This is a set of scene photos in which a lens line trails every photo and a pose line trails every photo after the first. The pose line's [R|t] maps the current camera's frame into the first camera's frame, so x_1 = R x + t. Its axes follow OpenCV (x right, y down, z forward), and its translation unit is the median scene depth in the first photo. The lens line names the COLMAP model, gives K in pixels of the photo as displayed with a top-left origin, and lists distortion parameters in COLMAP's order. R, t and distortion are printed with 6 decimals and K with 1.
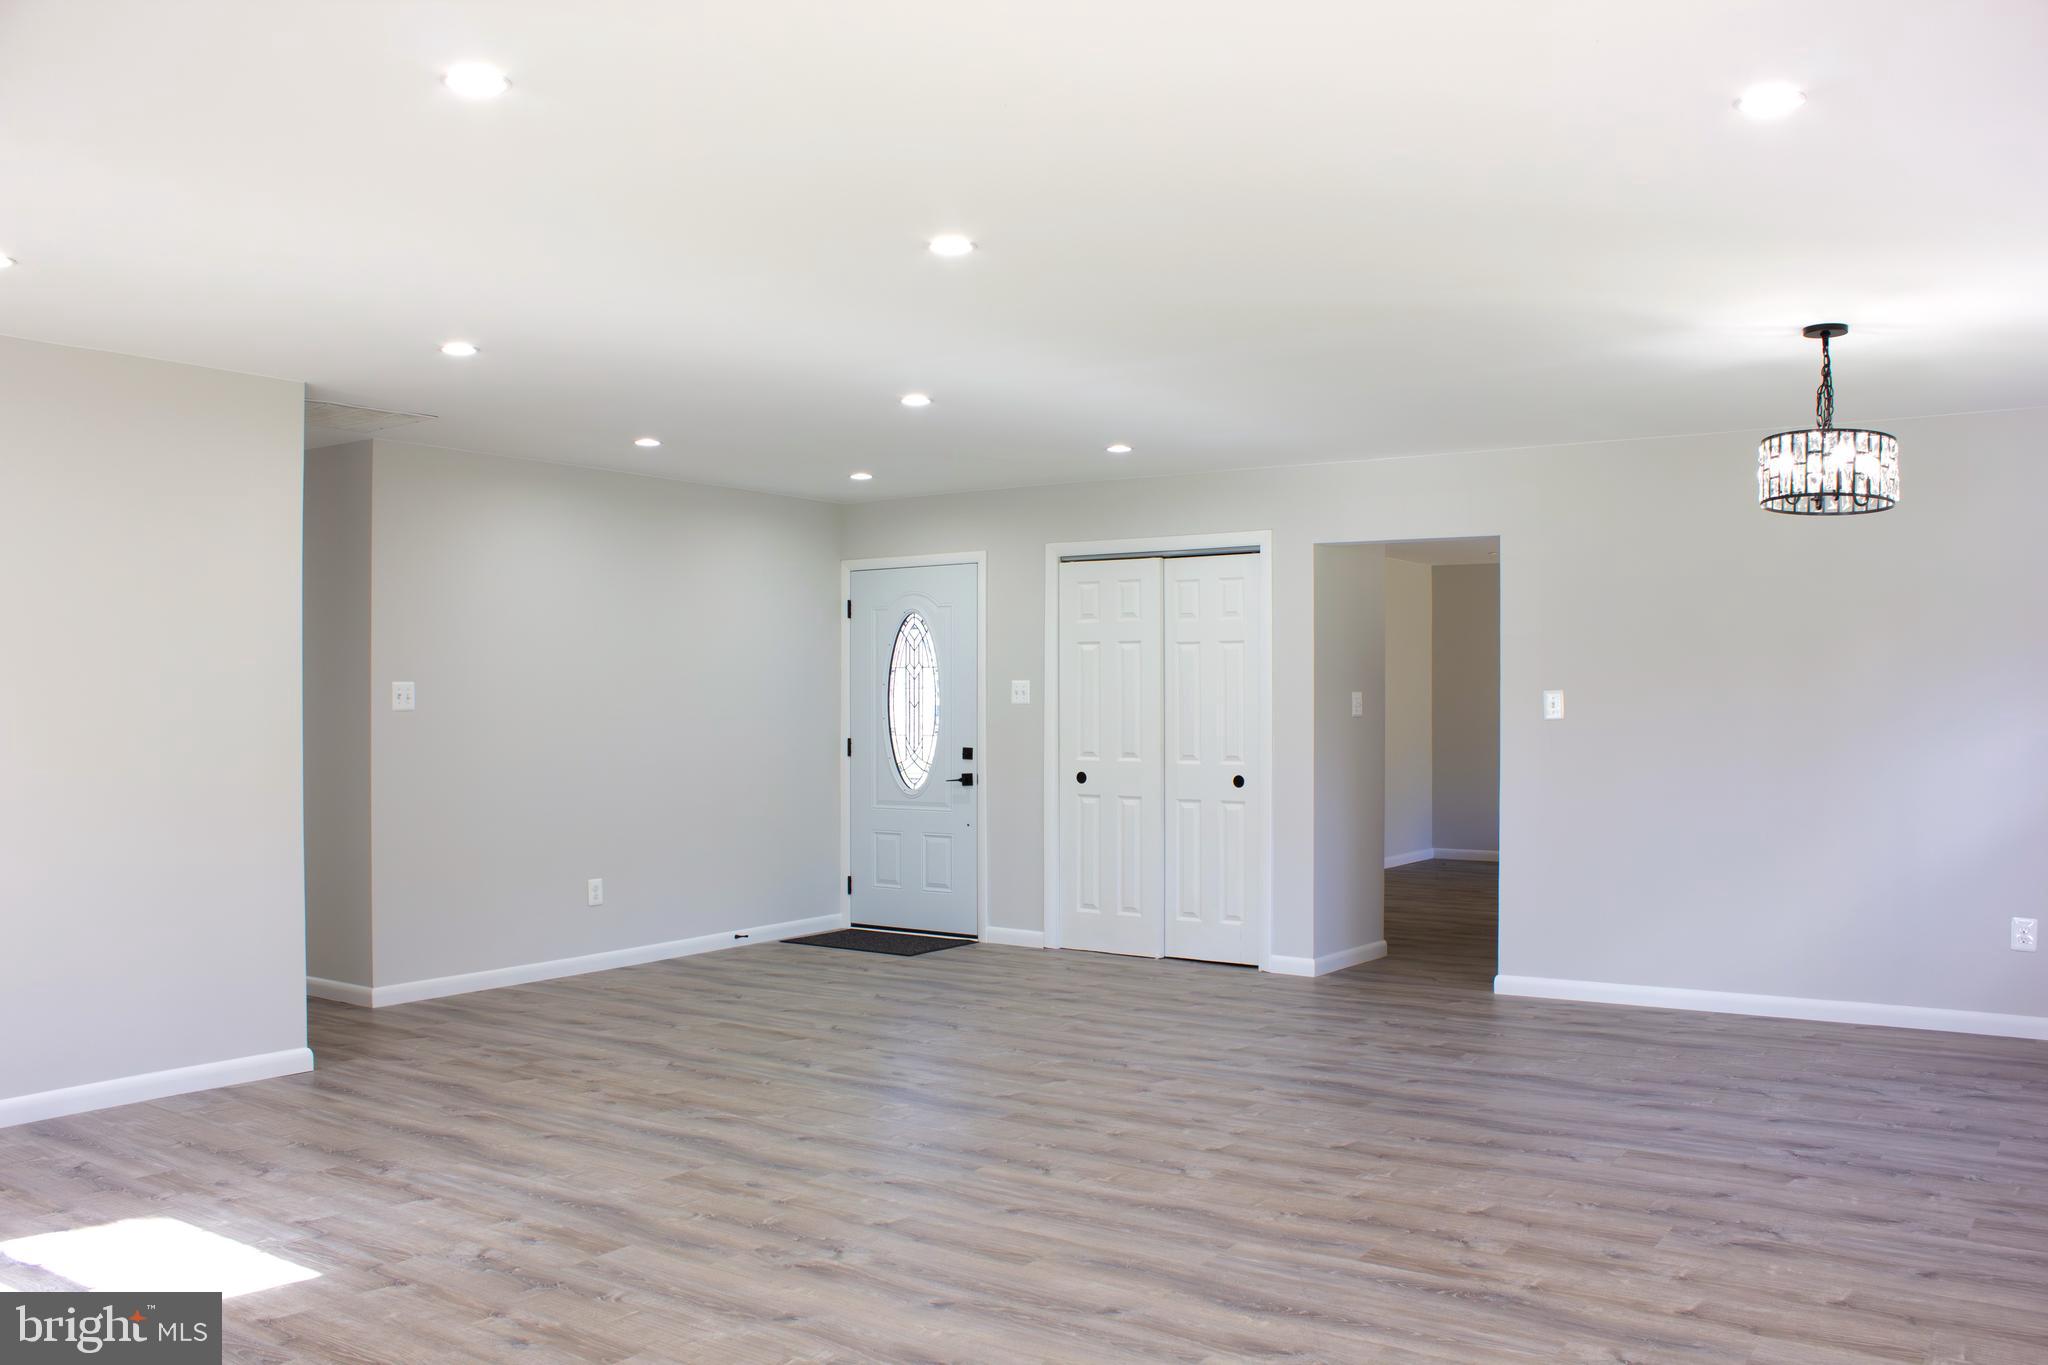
lens RADIAL K [[1717.7, 0, 1024.0], [0, 1717.7, 682.5], [0, 0, 1]] dist [-0.157127, 0.129210]
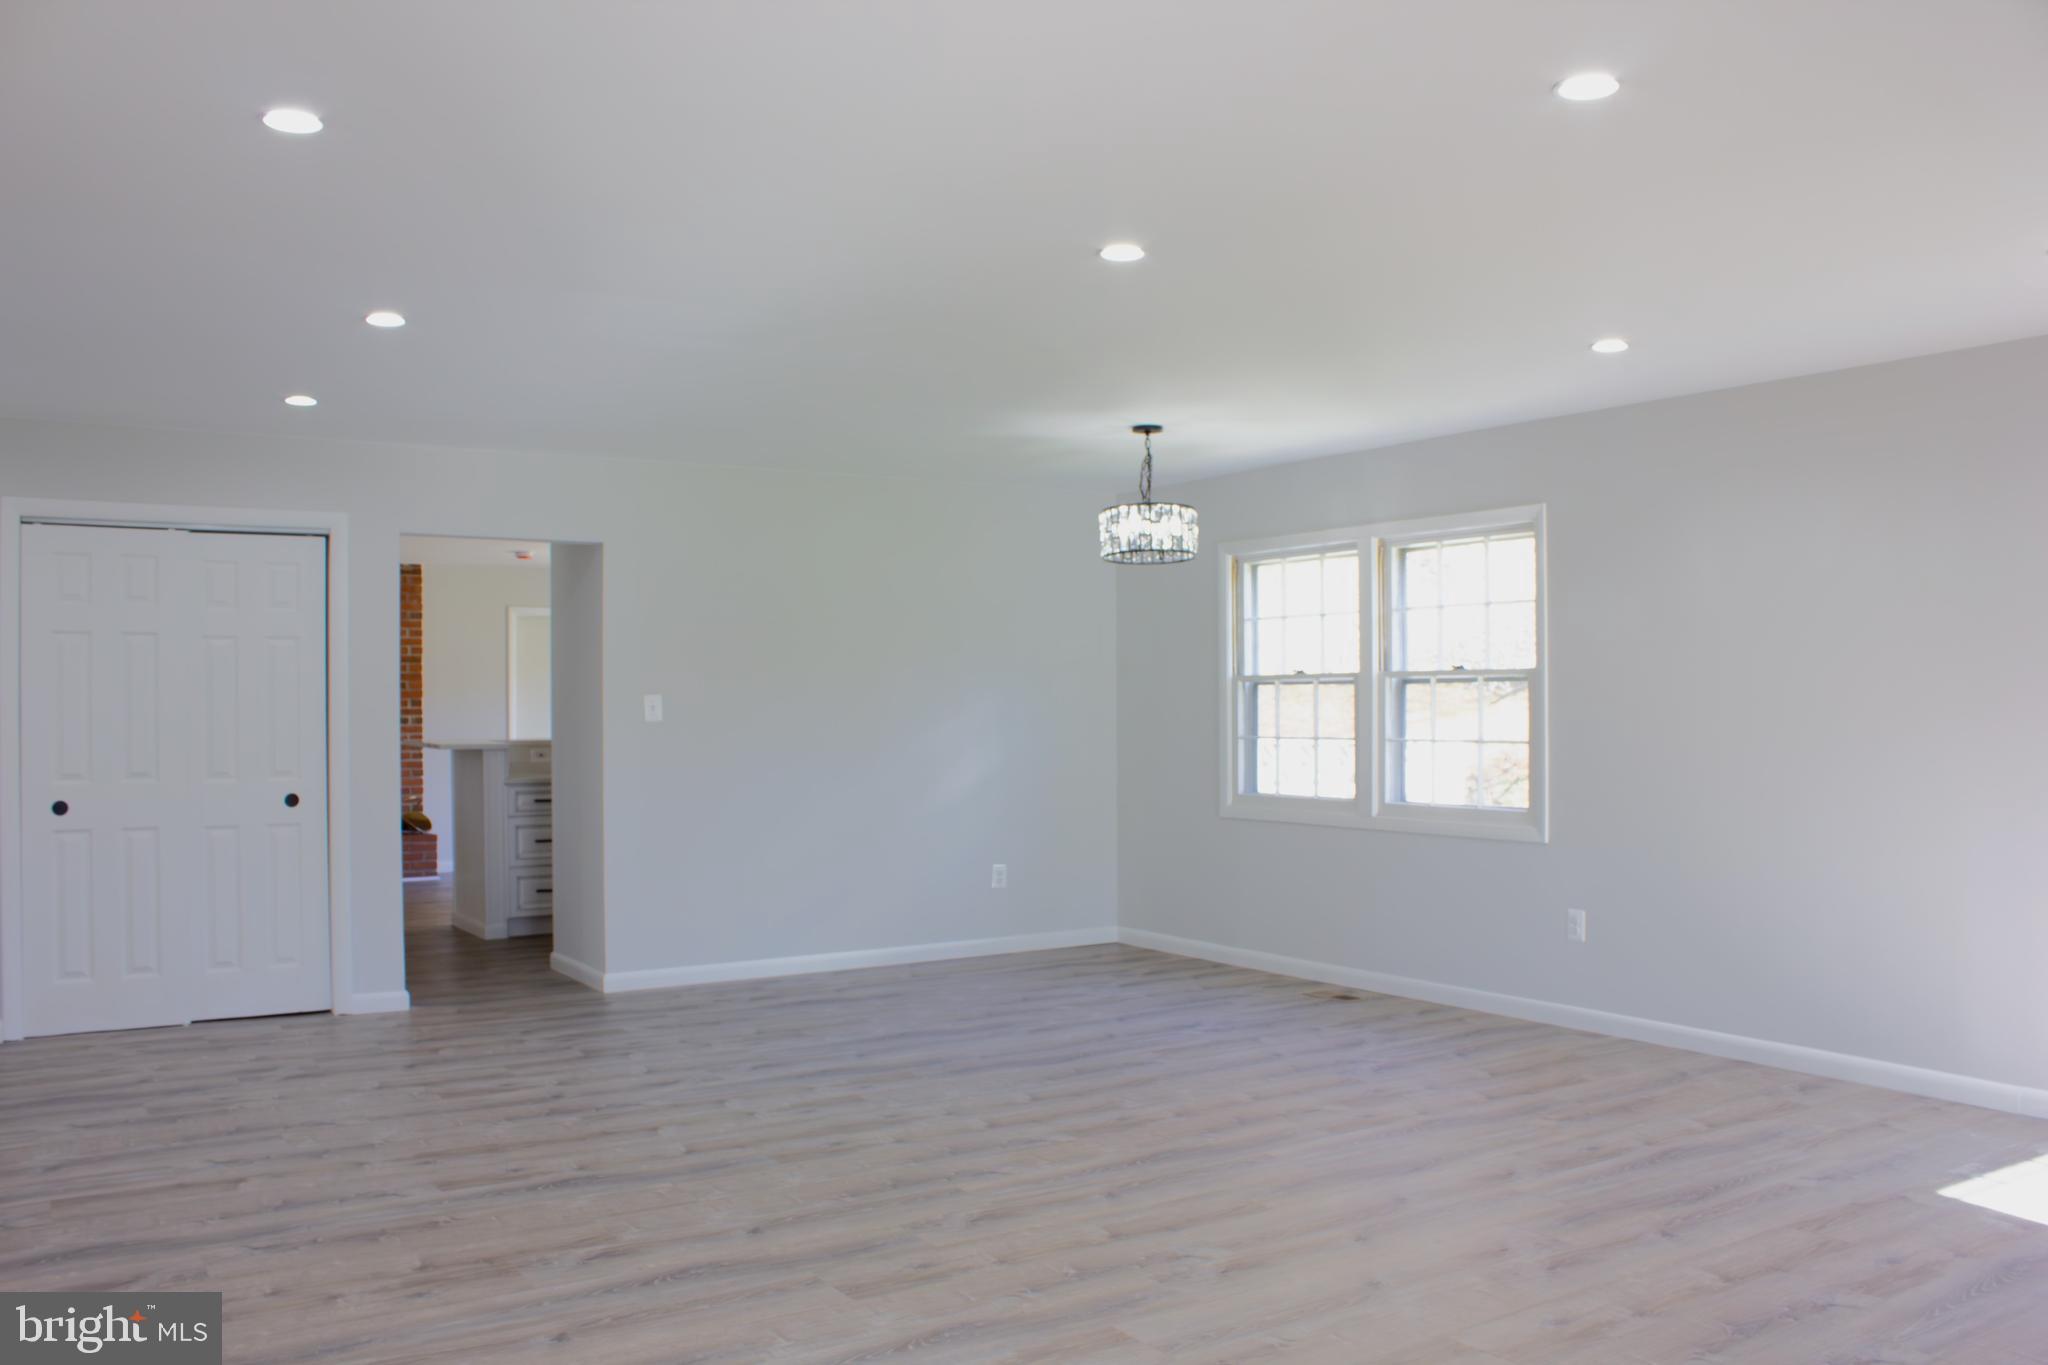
lens RADIAL K [[1717.7, 0, 1024.0], [0, 1717.7, 682.5], [0, 0, 1]] dist [-0.157127, 0.129210]
pose [[0.376508, 0.006830, 0.926388, -0.573031], [-0.003504, 0.999976, -0.005948, 0.002736], [-0.926407, -0.001007, 0.376523, 0.382595]]
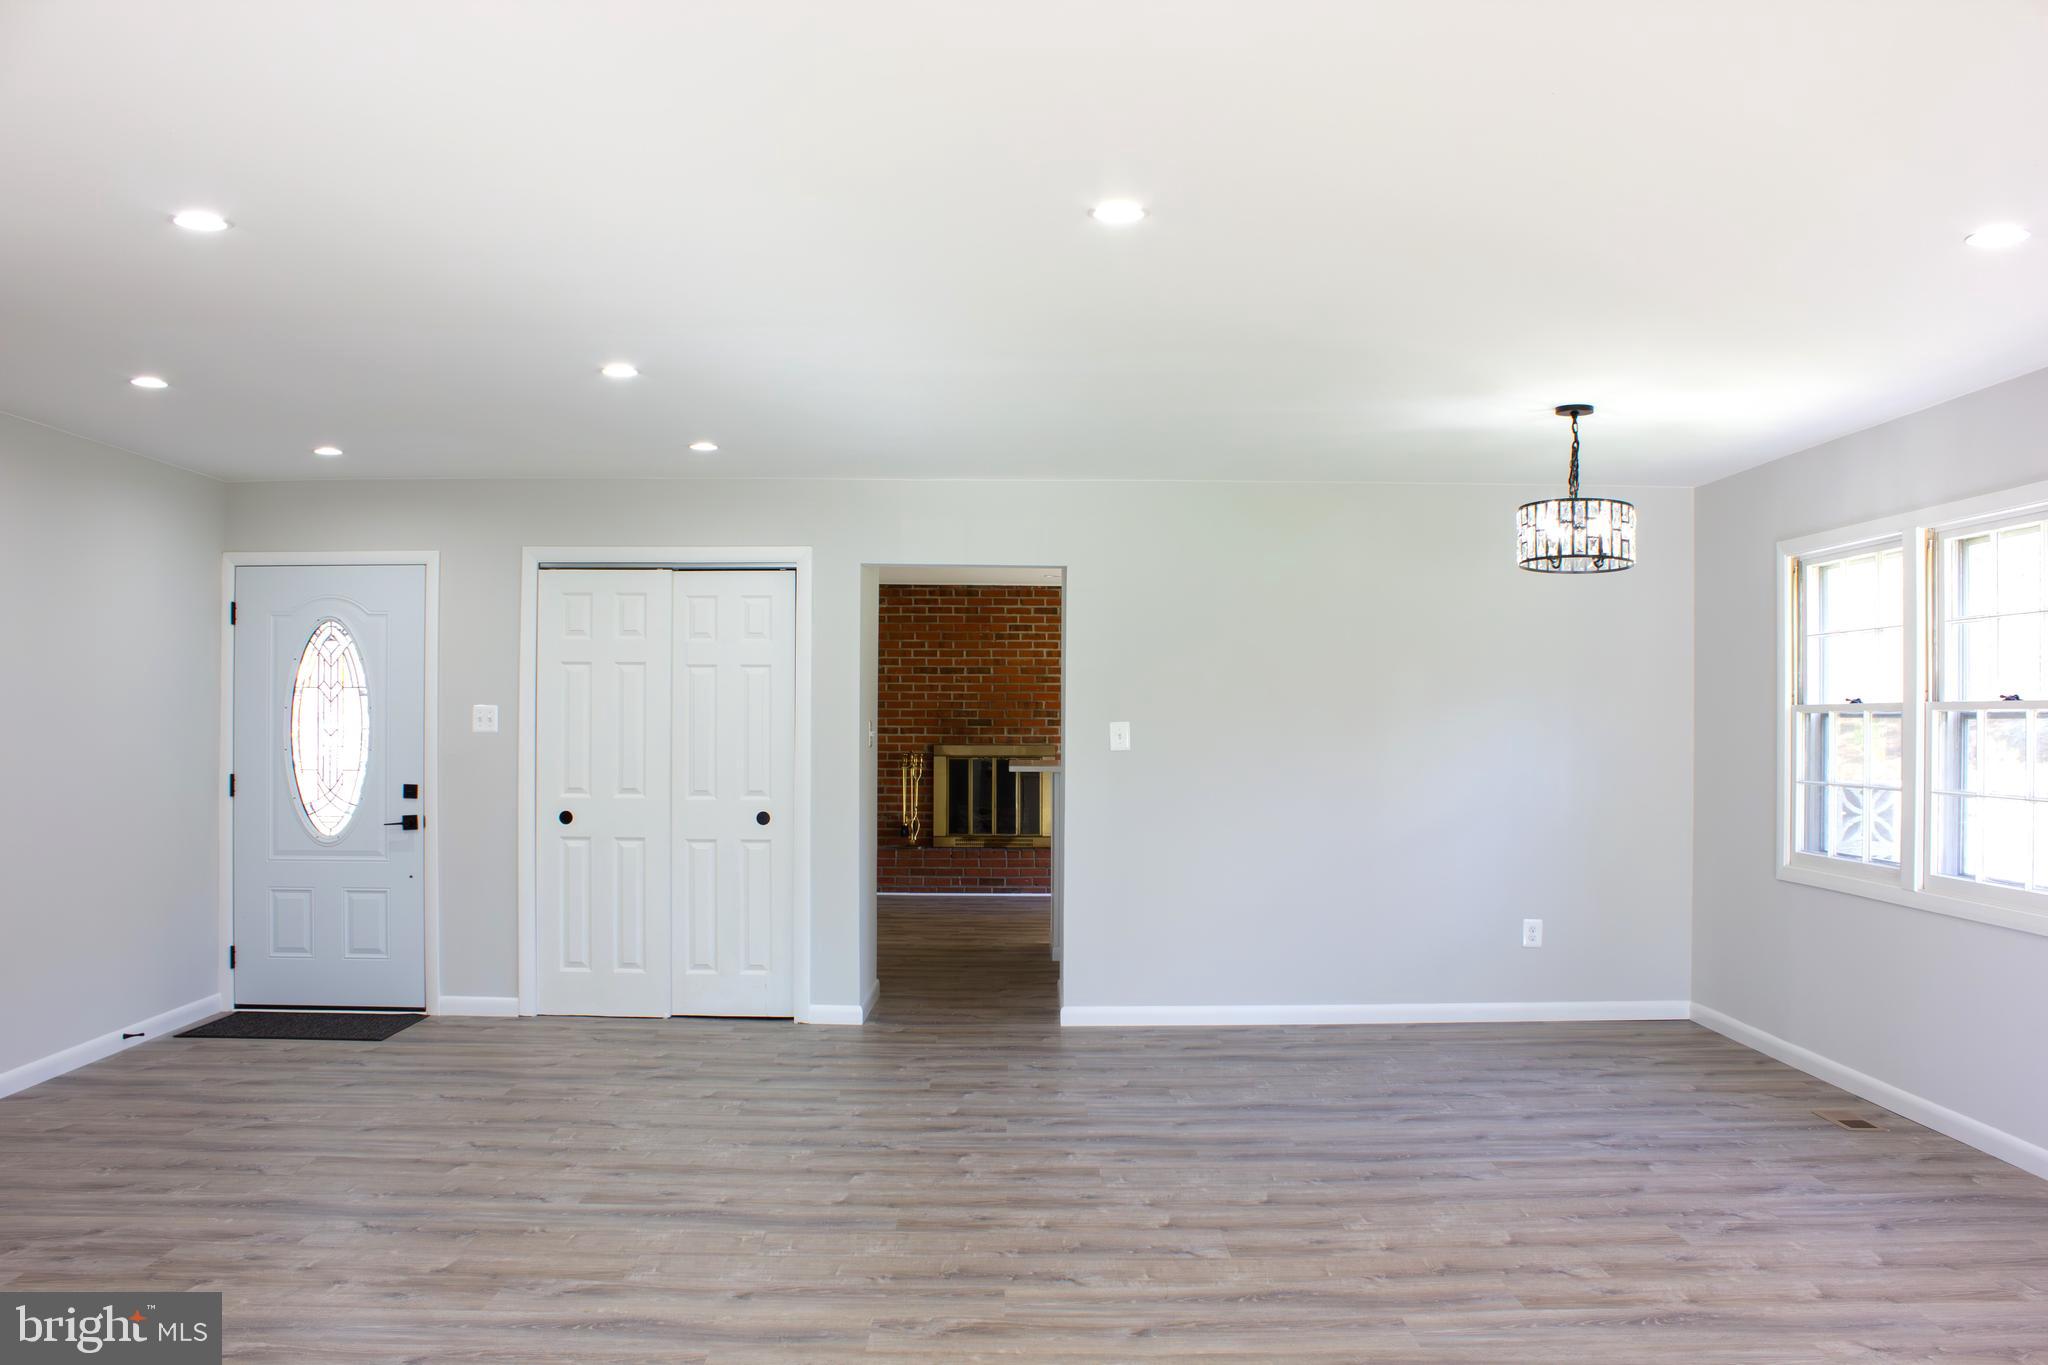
lens RADIAL K [[1717.7, 0, 1024.0], [0, 1717.7, 682.5], [0, 0, 1]] dist [-0.157127, 0.129210]
pose [[0.815593, 0.014443, 0.578446, -0.325249], [-0.010224, 0.999892, -0.010552, -0.007549], [-0.578536, 0.002692, 0.815652, 0.191016]]
